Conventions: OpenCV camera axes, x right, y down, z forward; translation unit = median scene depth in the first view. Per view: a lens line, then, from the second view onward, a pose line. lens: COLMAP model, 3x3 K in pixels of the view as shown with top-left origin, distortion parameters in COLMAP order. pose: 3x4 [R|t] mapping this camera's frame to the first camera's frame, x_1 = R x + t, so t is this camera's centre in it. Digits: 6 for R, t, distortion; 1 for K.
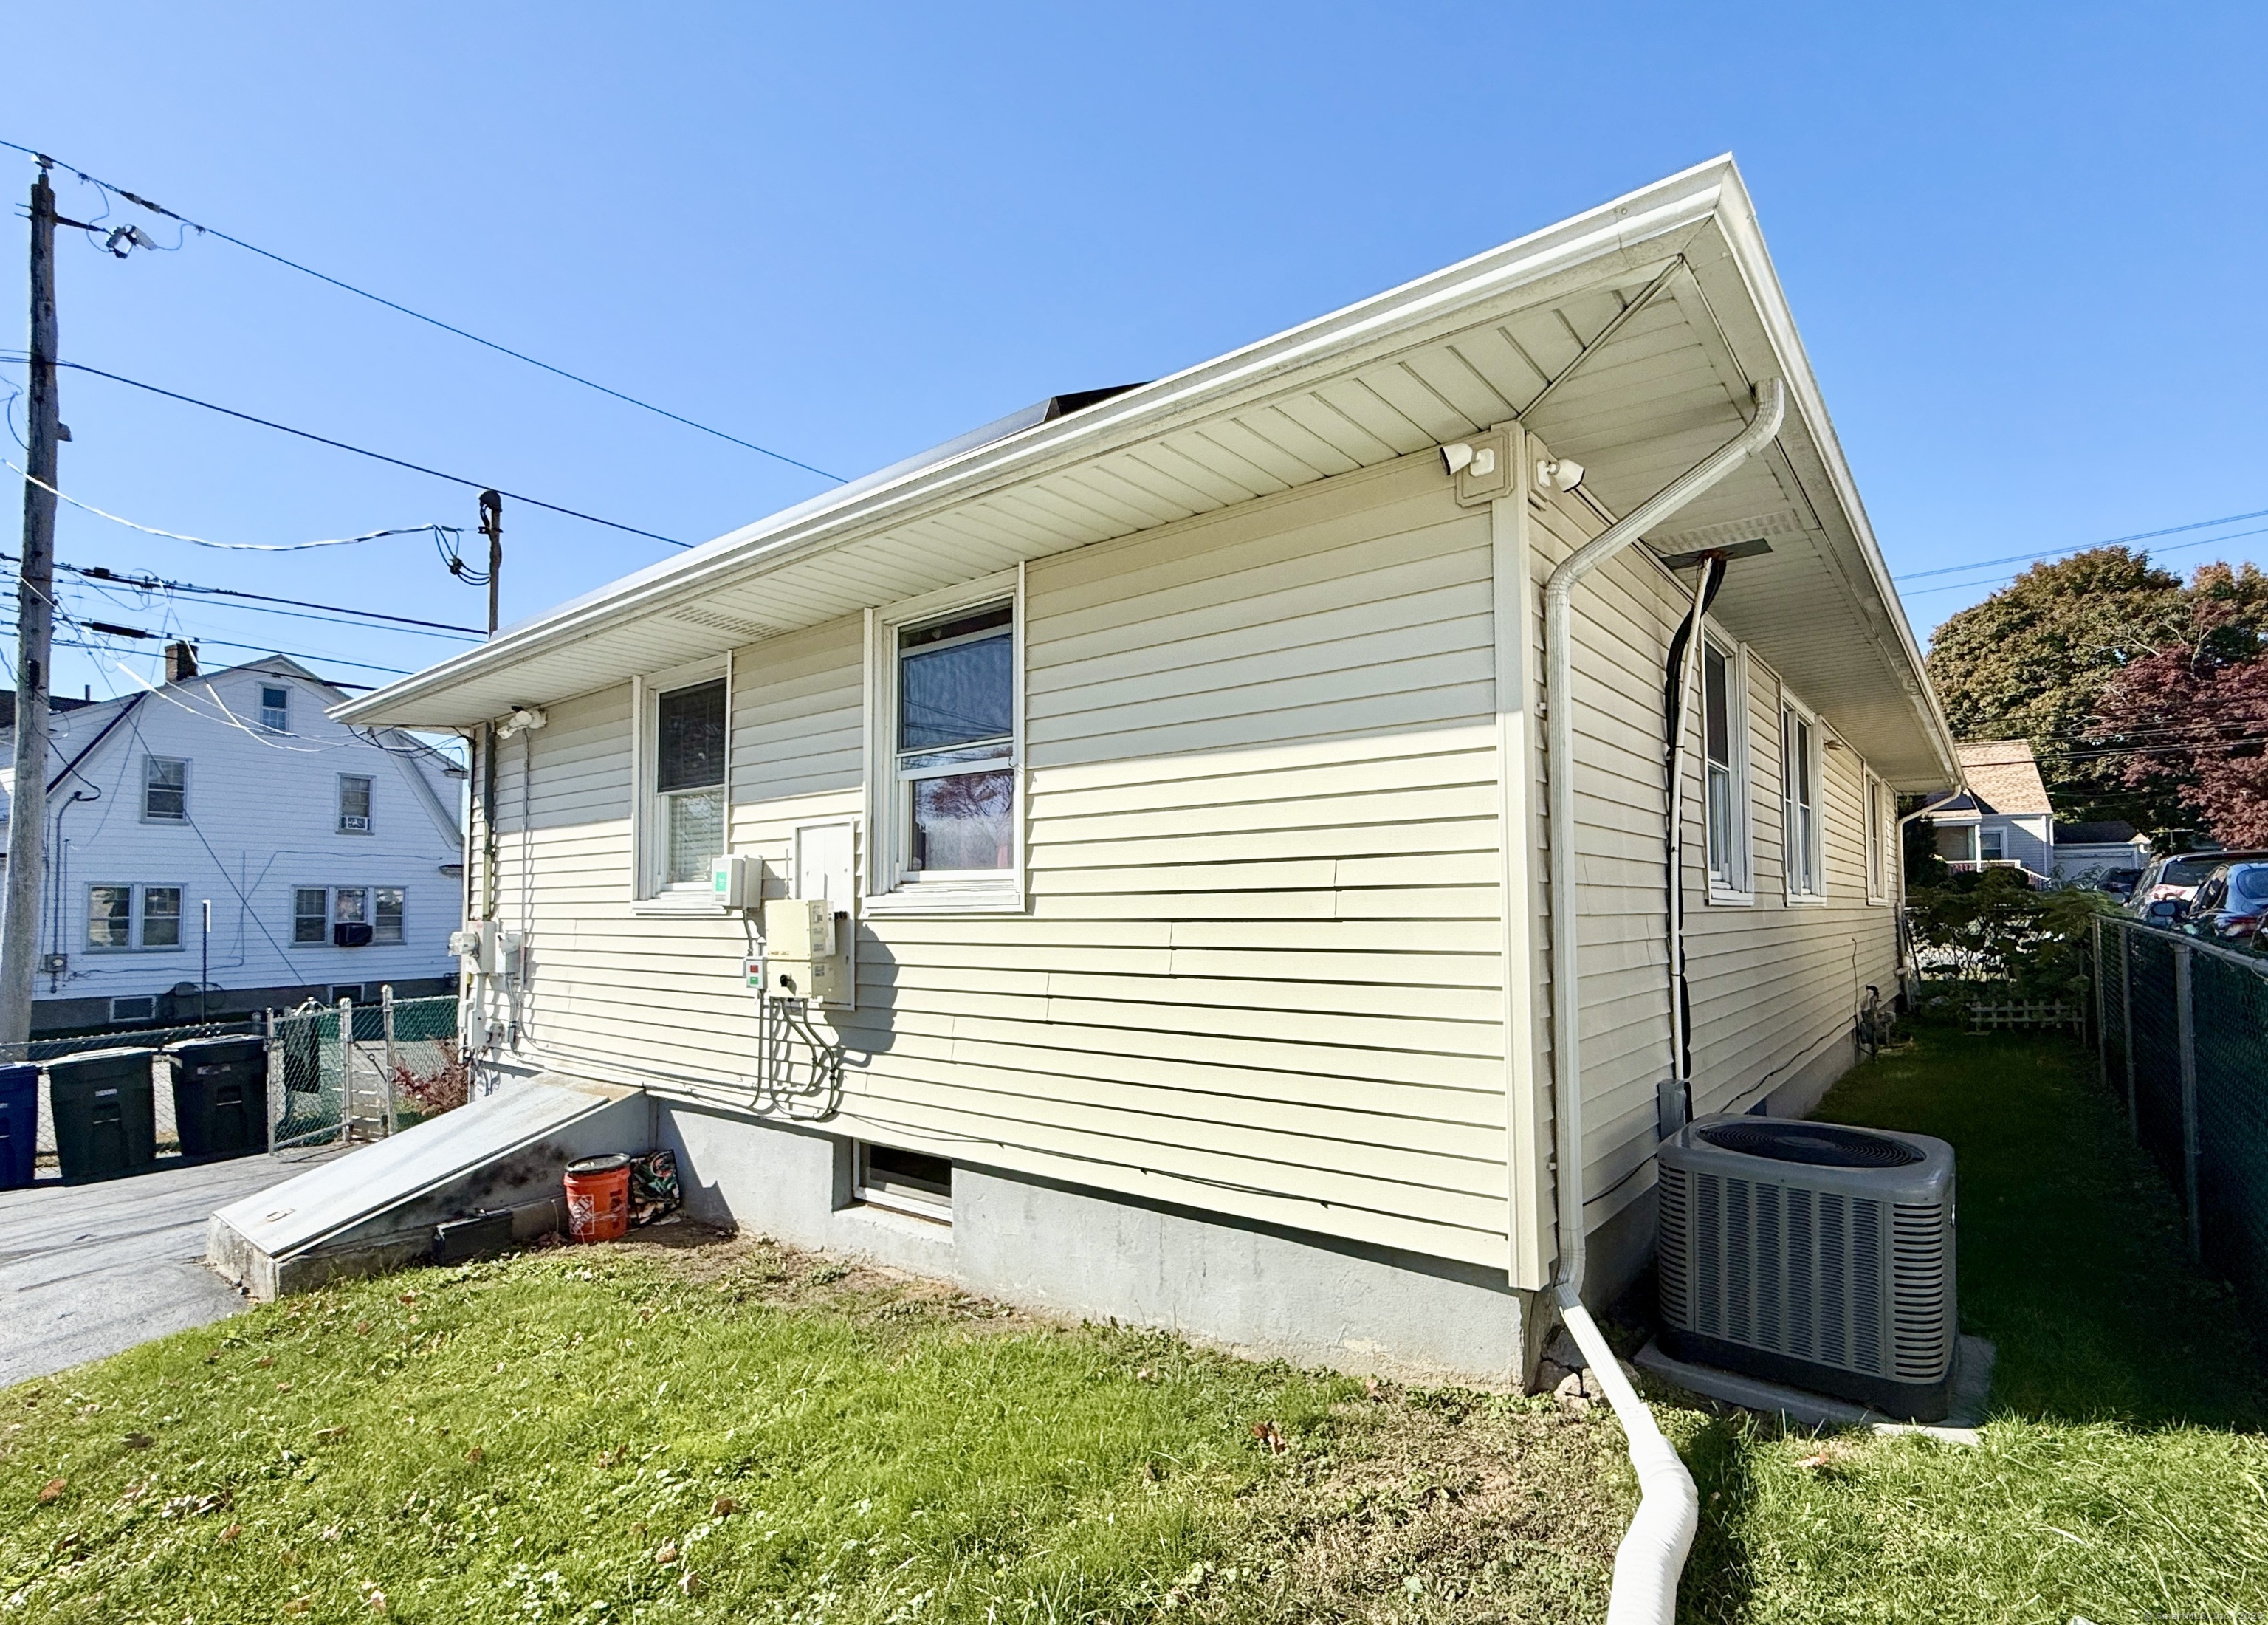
lens RADIAL K [[1064.3, 0, 1163.8], [0, 1064.3, 865.3], [0, 0, 1]] dist [-0.002401, -0.000379]
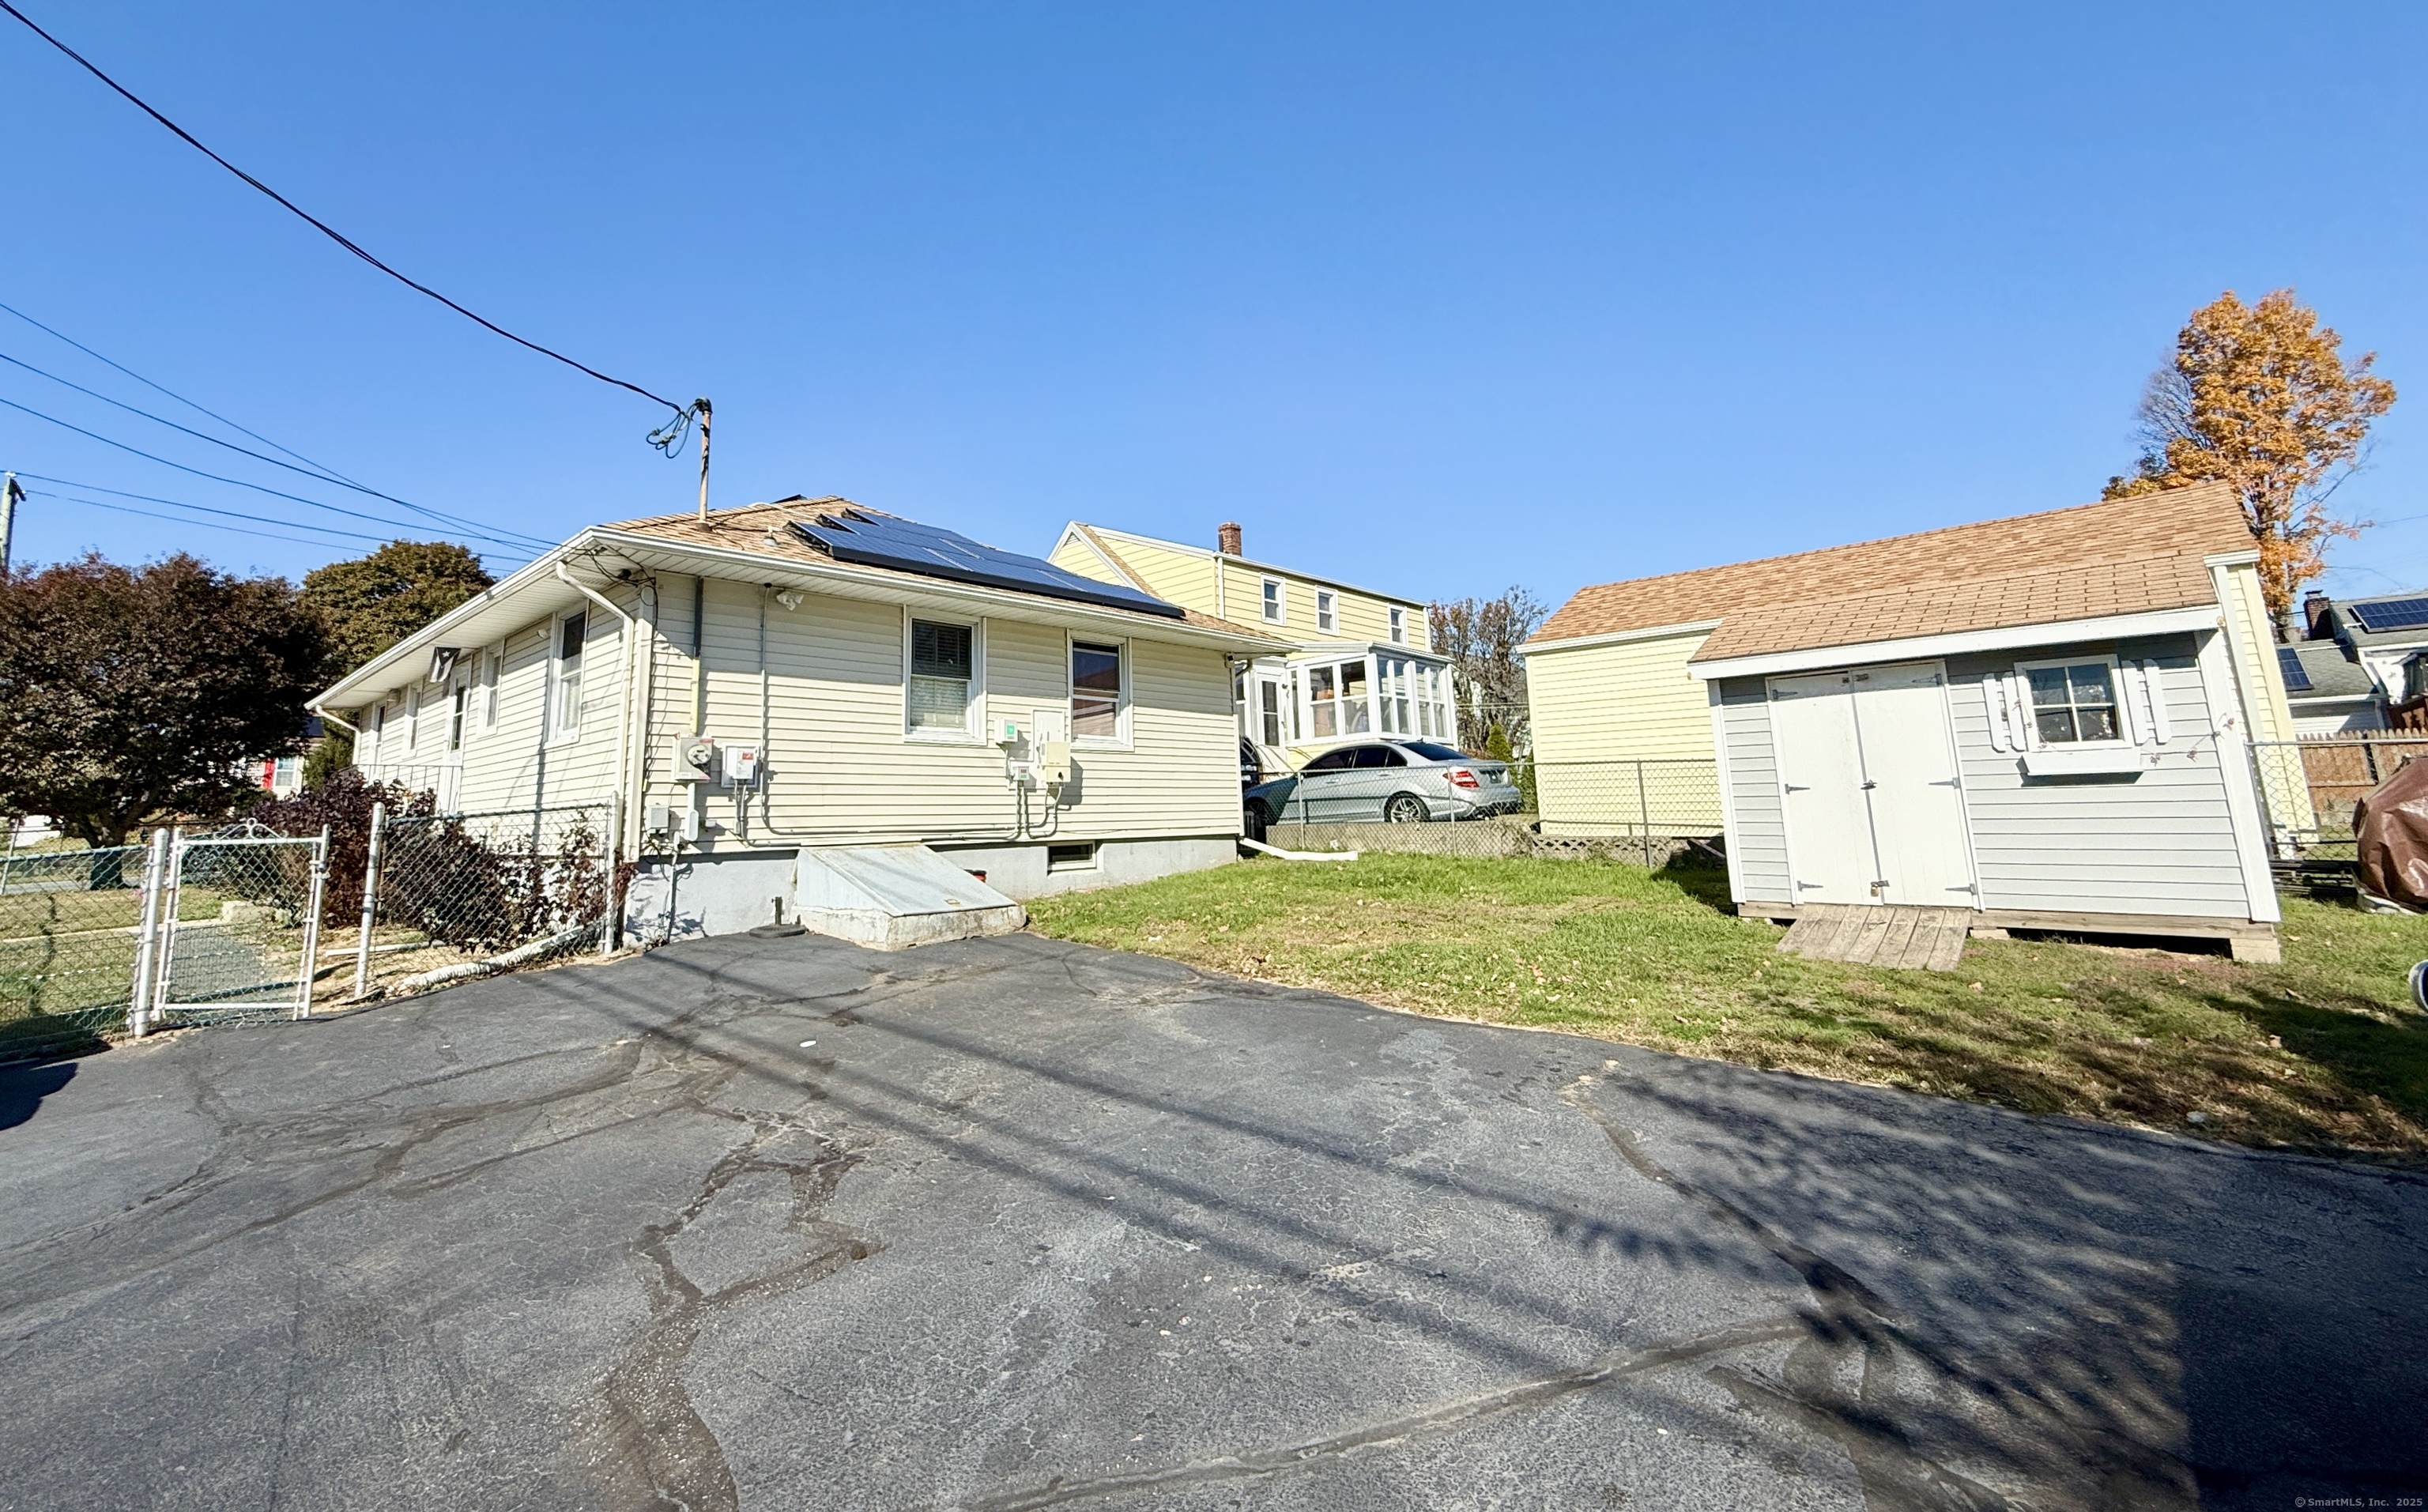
lens RADIAL K [[1005.4, 0, 1208.6], [0, 1005.4, 756.0], [0, 0, 1]] dist [-0.000421, -0.000024]
pose [[0.072499, 0.069270, 0.994960, -2.441499], [-0.013333, 0.997563, -0.068480, 0.203927], [-0.997279, -0.008301, 0.073245, 0.469058]]
